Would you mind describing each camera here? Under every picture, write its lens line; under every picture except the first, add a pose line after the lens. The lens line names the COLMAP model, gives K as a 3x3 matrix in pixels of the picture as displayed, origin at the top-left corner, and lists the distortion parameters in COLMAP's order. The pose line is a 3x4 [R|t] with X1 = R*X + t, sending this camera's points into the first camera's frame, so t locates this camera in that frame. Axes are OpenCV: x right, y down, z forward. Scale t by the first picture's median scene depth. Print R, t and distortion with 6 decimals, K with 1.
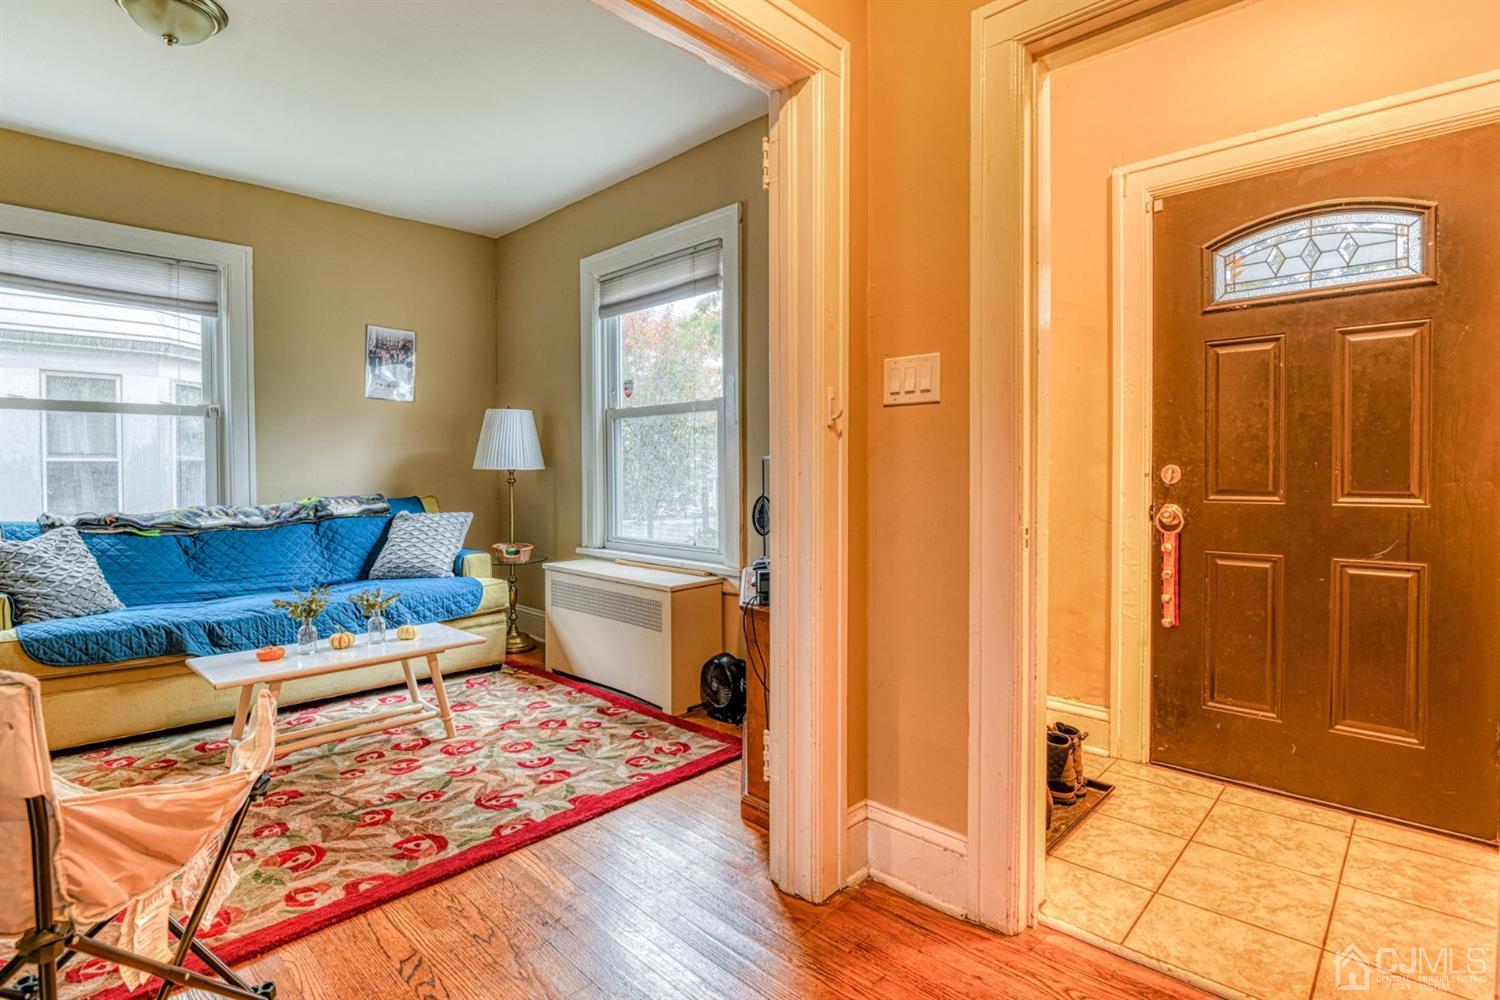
lens RADIAL K [[744.3, 0, 753.3], [0, 744.3, 484.2], [0, 0, 1]] dist [-0.011904, -0.003994]
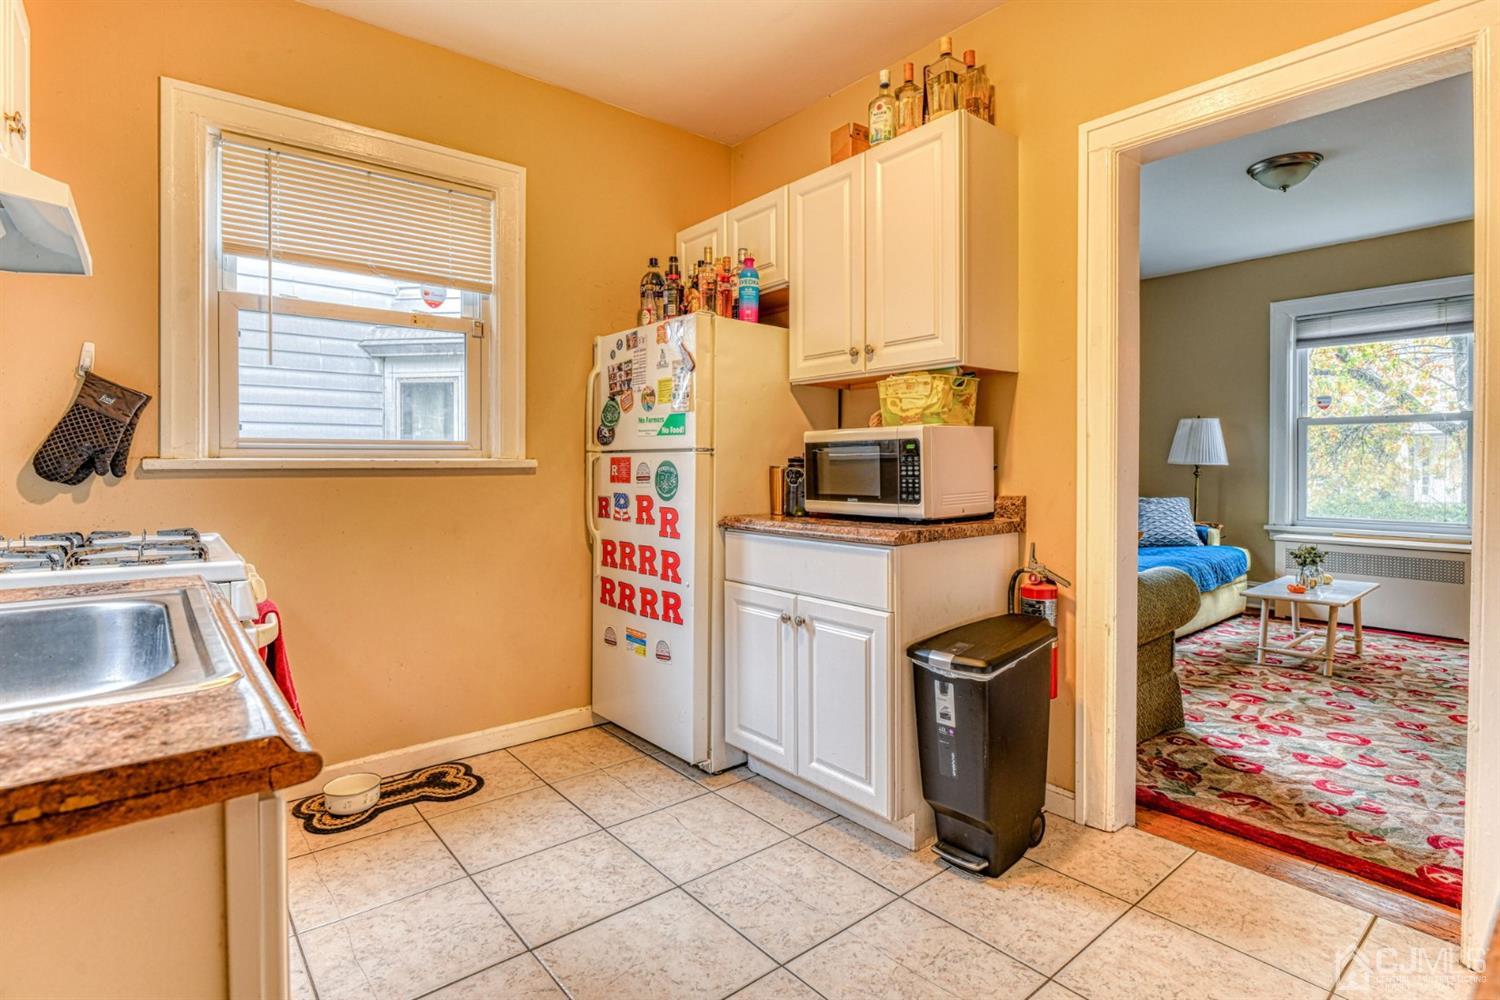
lens RADIAL K [[744.3, 0, 753.6], [0, 744.3, 469.9], [0, 0, 1]] dist [-0.011904, -0.003994]
pose [[0.993887, 0.001353, -0.110396, -1.148643], [-0.002522, 0.999942, -0.010455, 0.005533], [0.110376, 0.010670, 0.993833, -0.440001]]
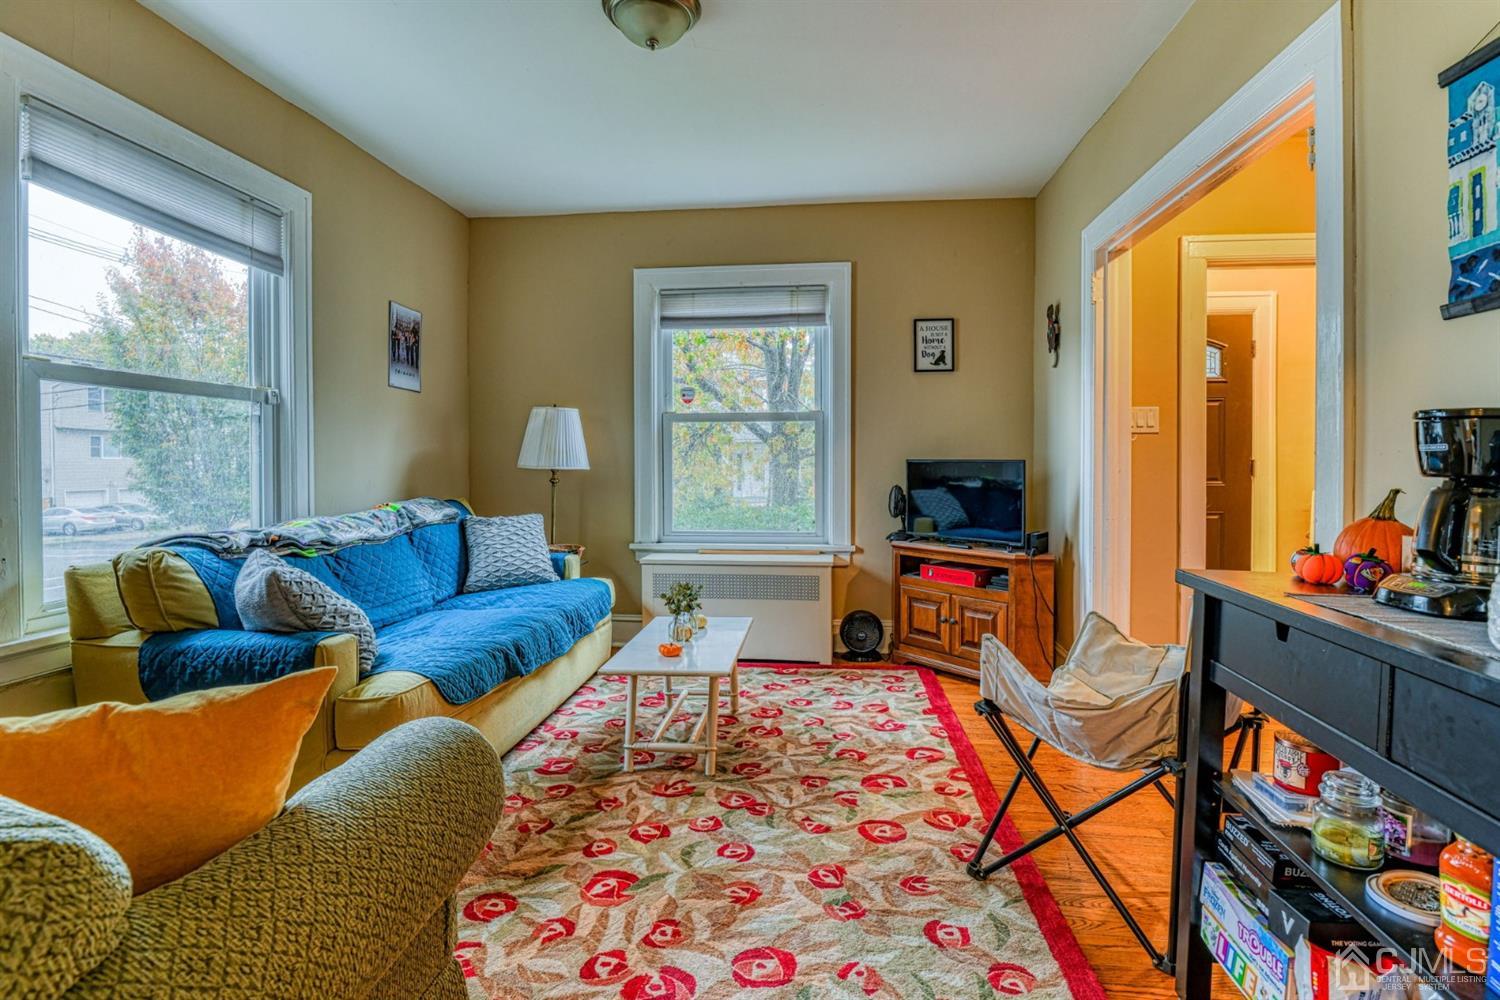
lens RADIAL K [[744.3, 0, 764.4], [0, 744.3, 477.1], [0, 0, 1]] dist [-0.011904, -0.003994]
pose [[0.782305, -0.011835, 0.622784, -0.868127], [0.014666, 0.999892, 0.000579, -0.007343], [-0.622723, 0.008681, 0.782394, 0.077150]]
